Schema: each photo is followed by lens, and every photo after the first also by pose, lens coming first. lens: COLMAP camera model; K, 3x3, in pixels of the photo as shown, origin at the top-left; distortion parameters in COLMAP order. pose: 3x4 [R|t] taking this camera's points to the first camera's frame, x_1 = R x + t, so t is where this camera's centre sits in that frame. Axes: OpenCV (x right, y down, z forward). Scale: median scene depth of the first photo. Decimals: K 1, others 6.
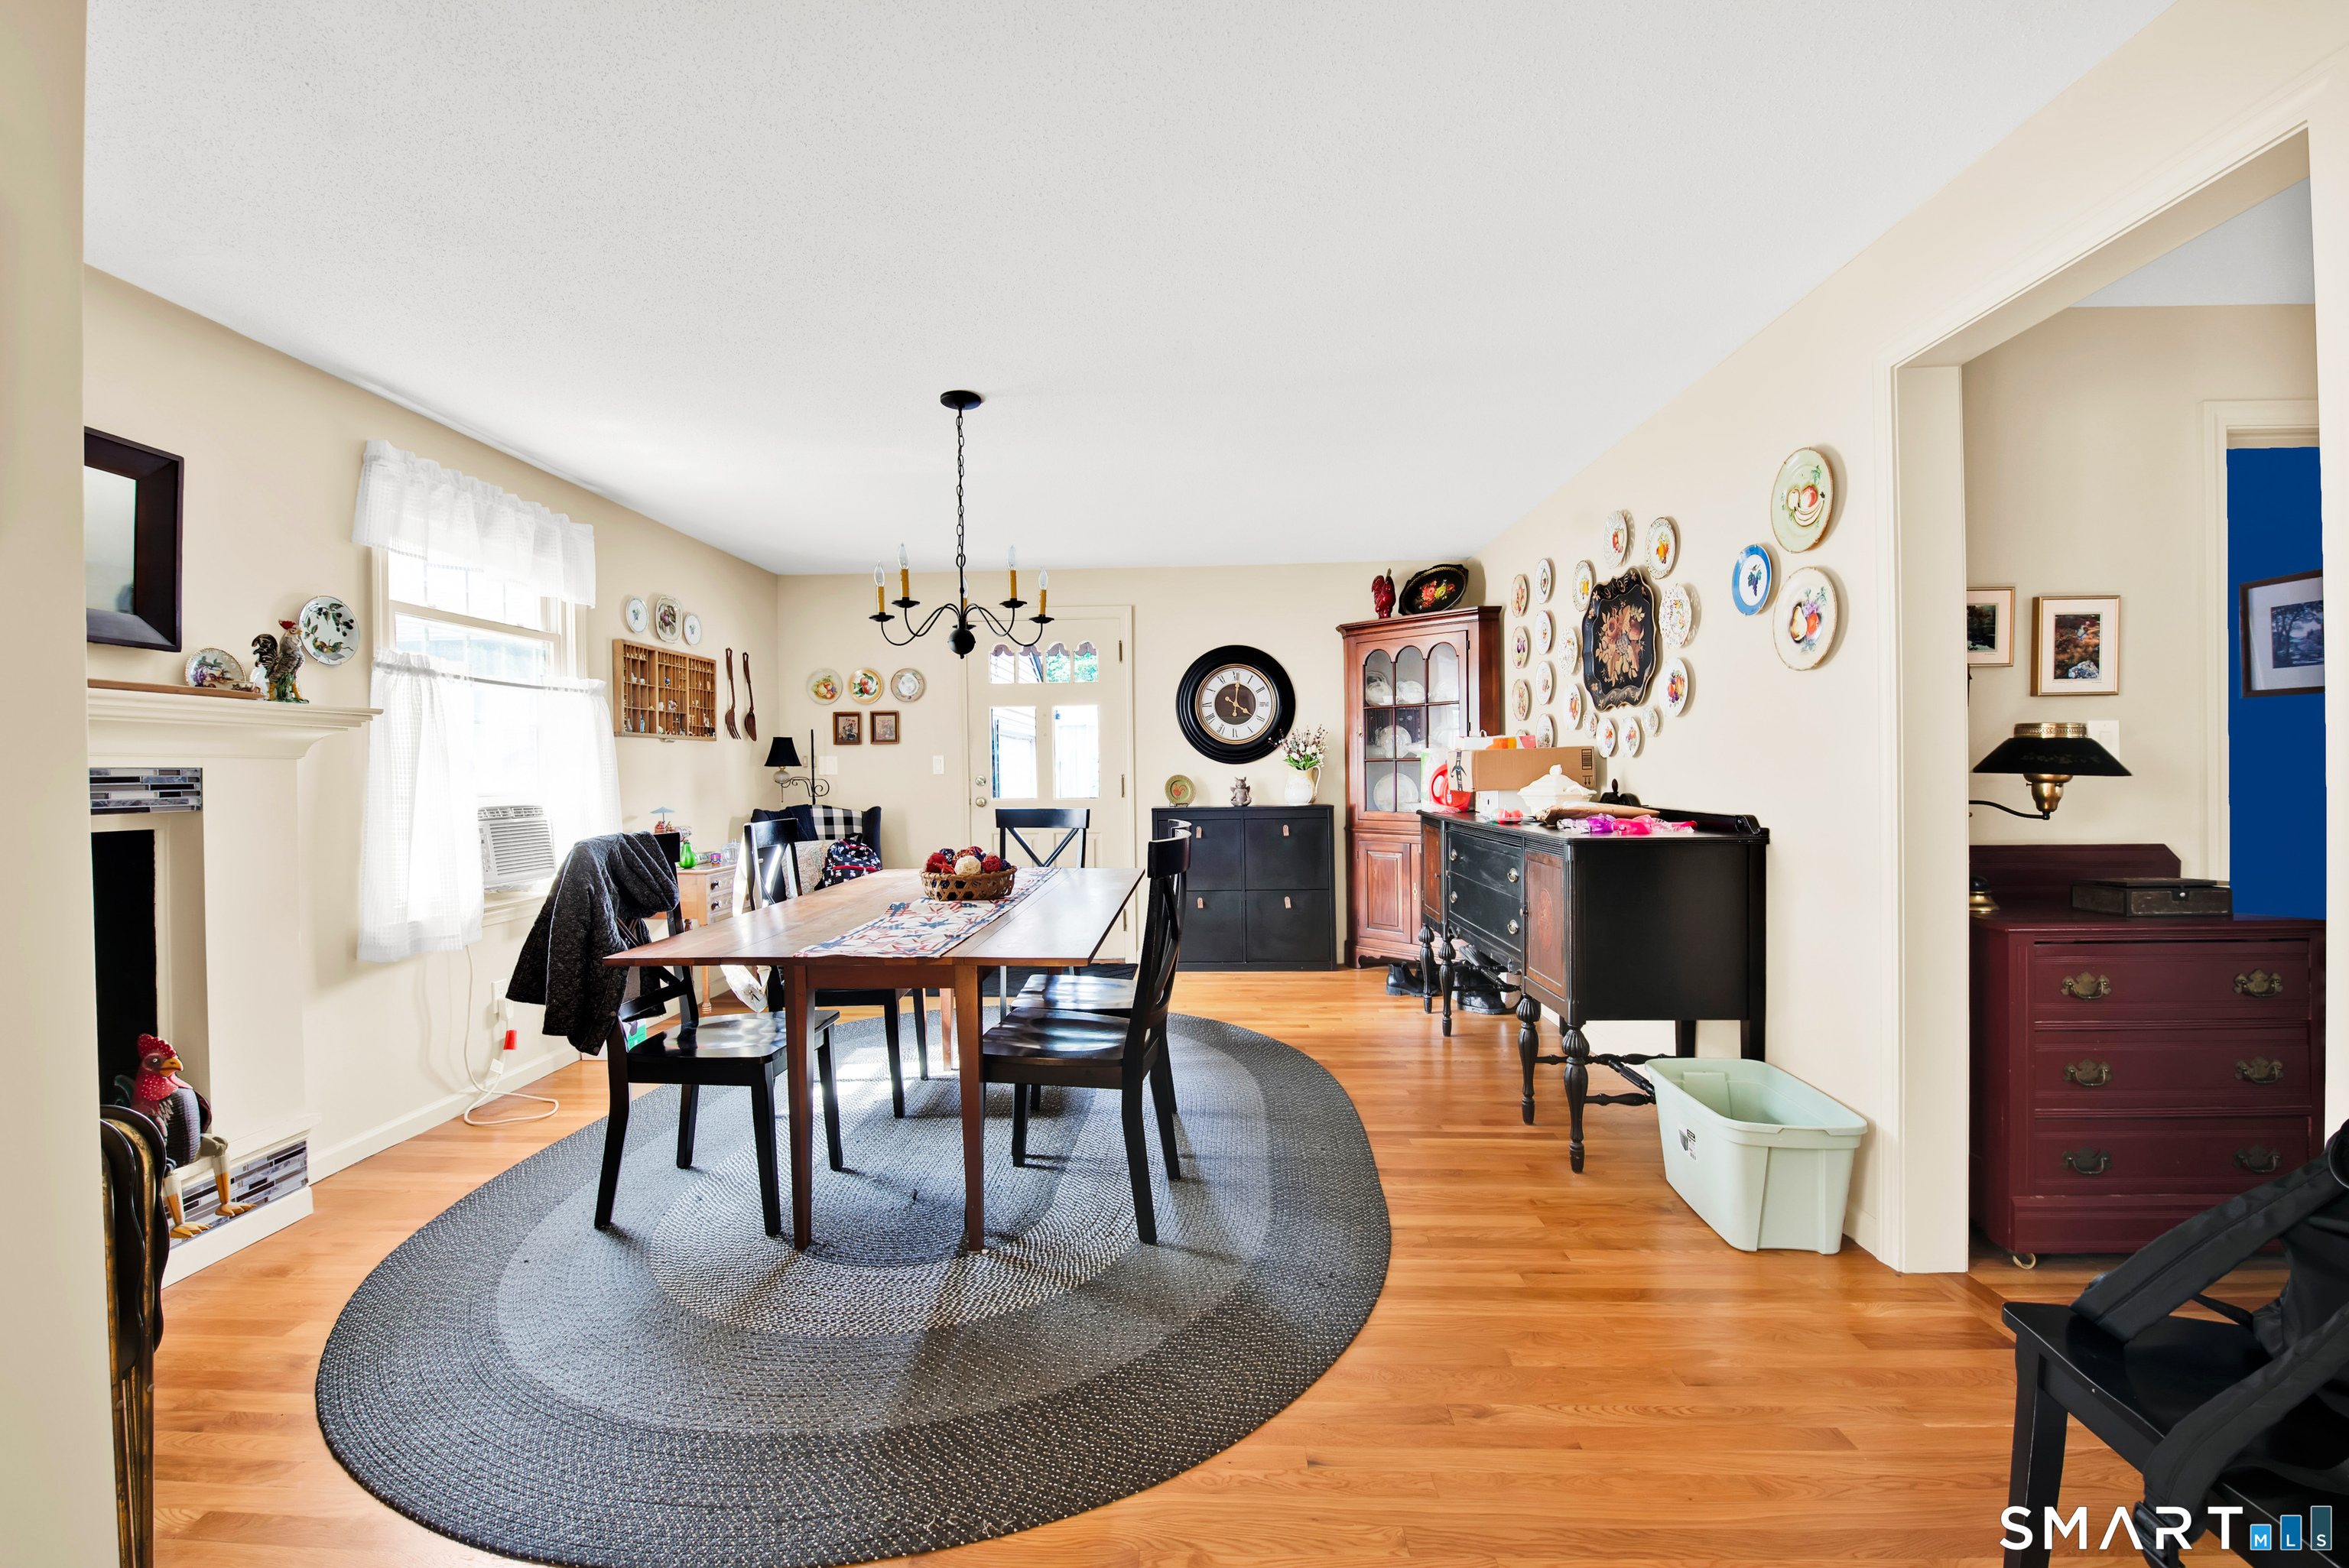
lens RADIAL K [[941.0, 0, 1174.5], [0, 941.0, 784.0], [0, 0, 1]] dist [-0.000507, -0.000194]
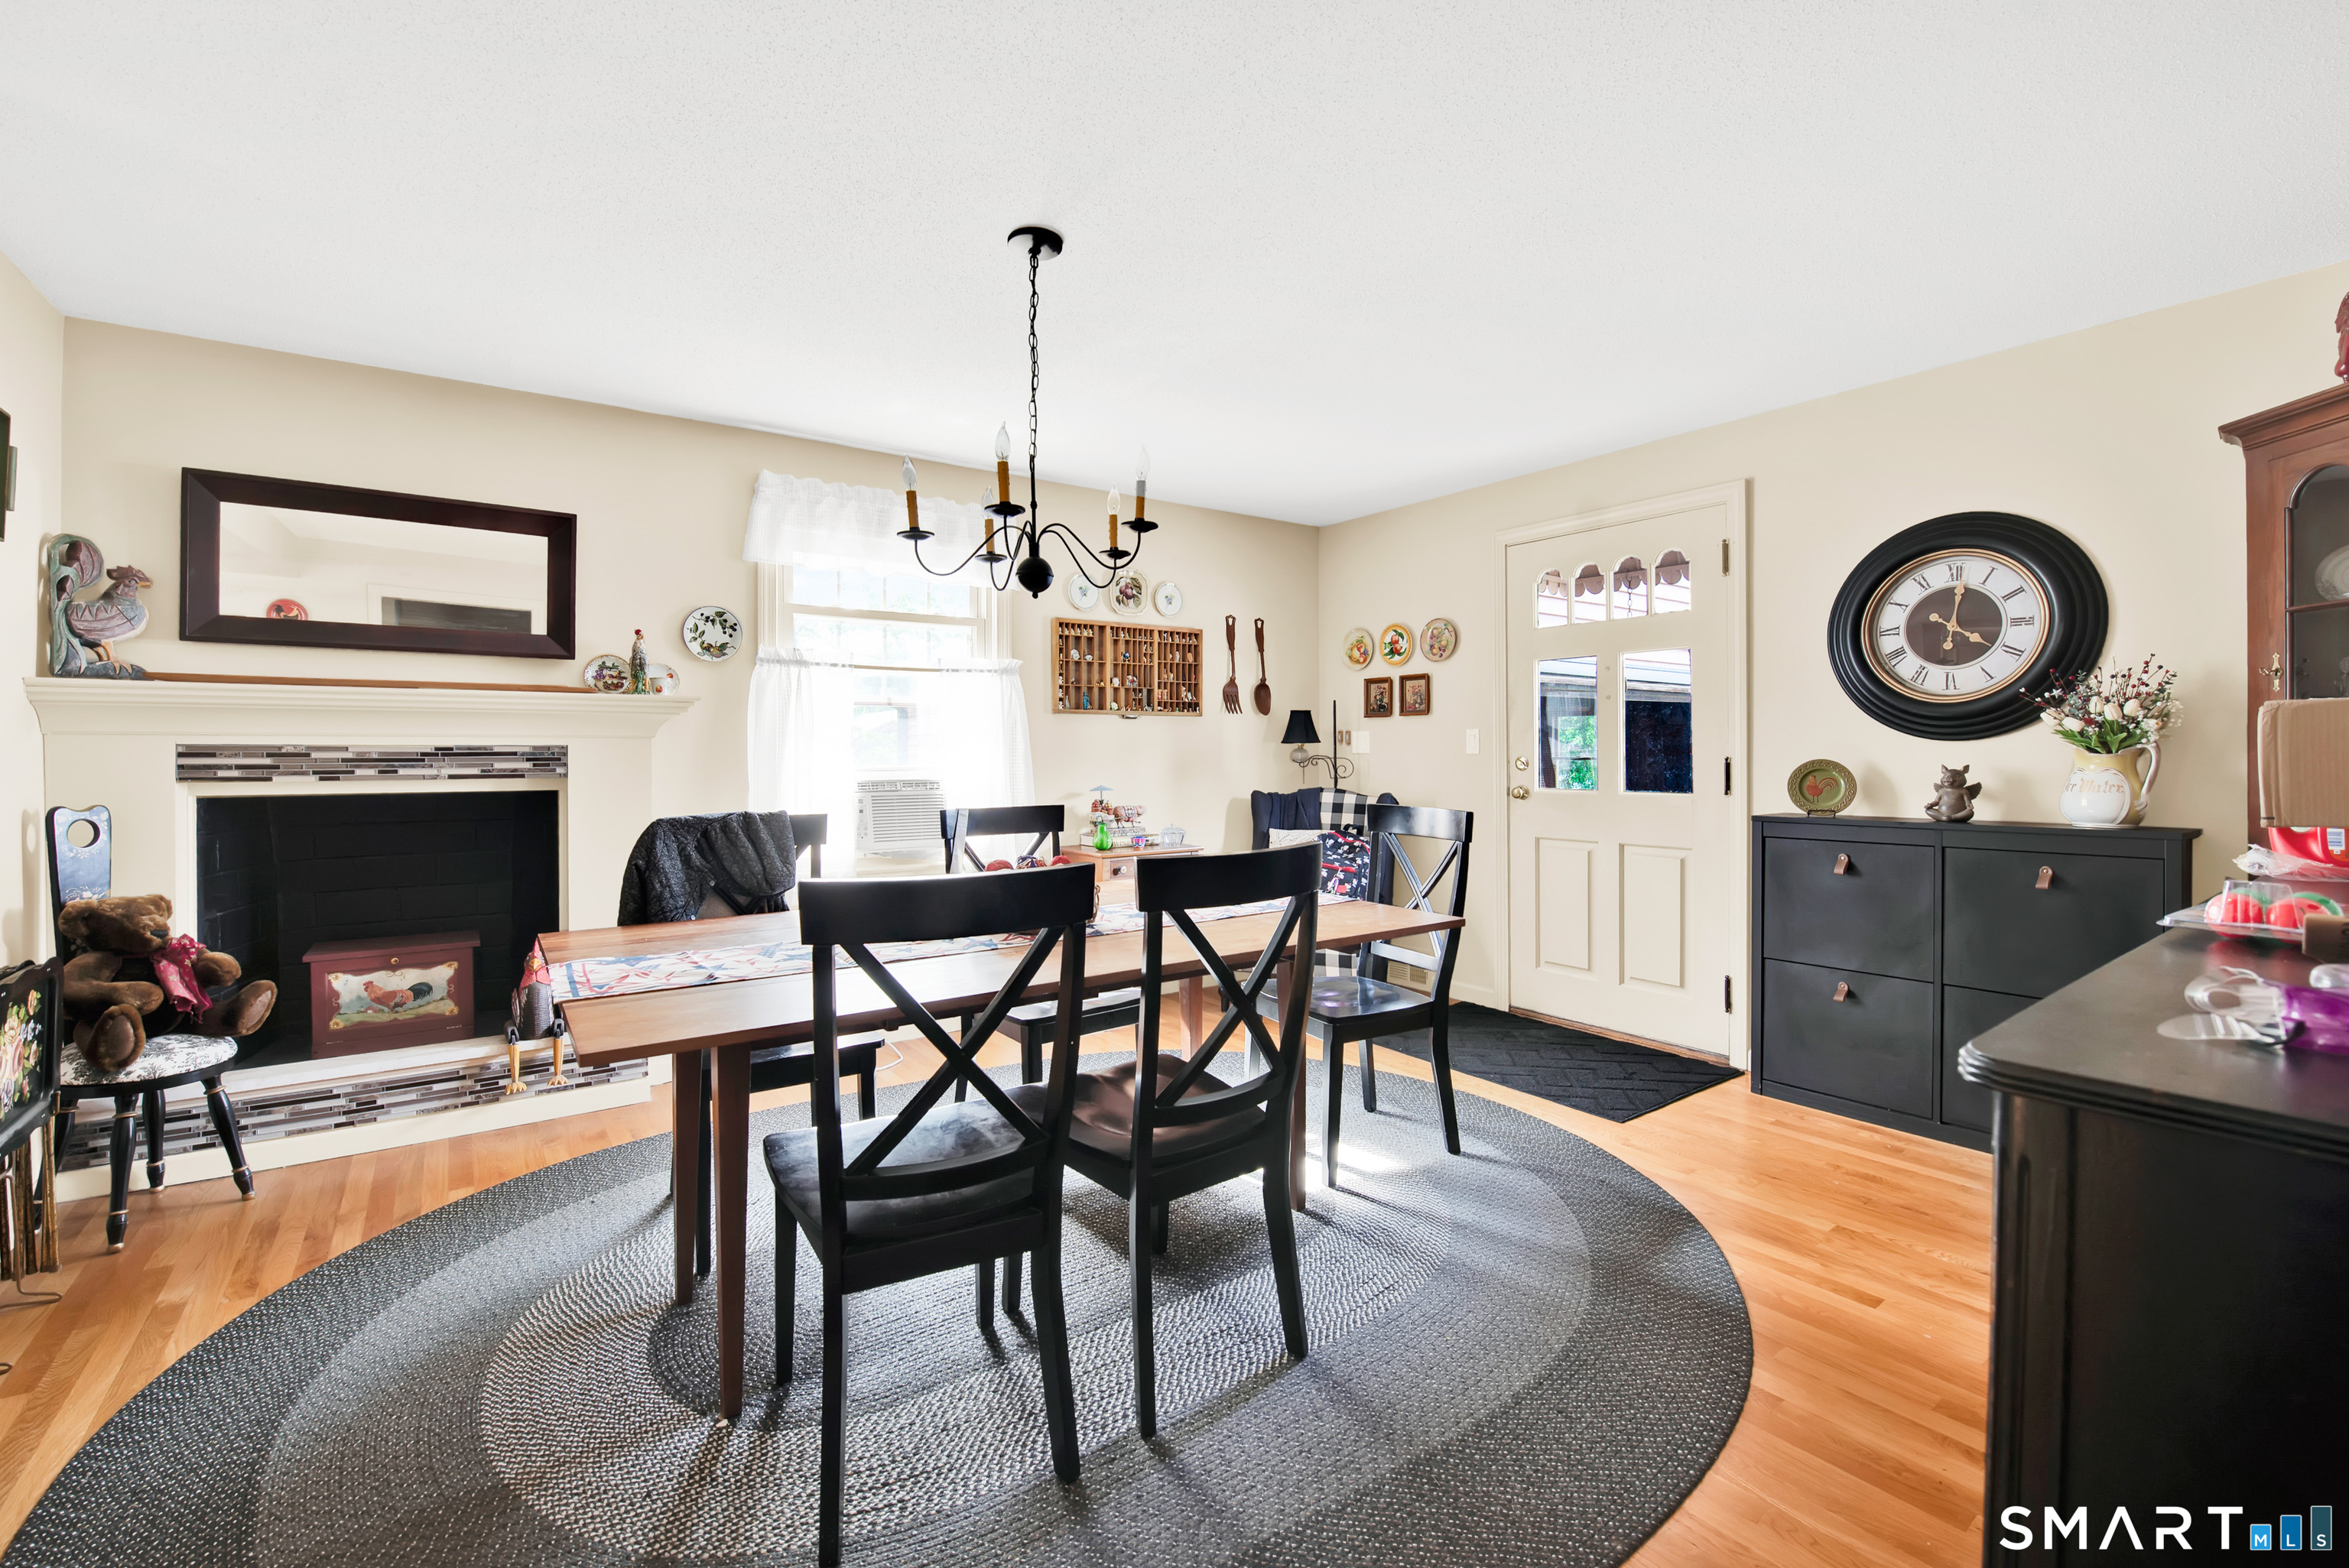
lens RADIAL K [[992.2, 0, 1186.6], [0, 992.2, 764.5], [0, 0, 1]] dist [0.002167, -0.000253]
pose [[0.614185, 0.018874, -0.788936, 0.299904], [-0.015291, 0.999811, 0.012015, -0.009851], [0.789014, 0.004684, 0.614357, 0.402327]]
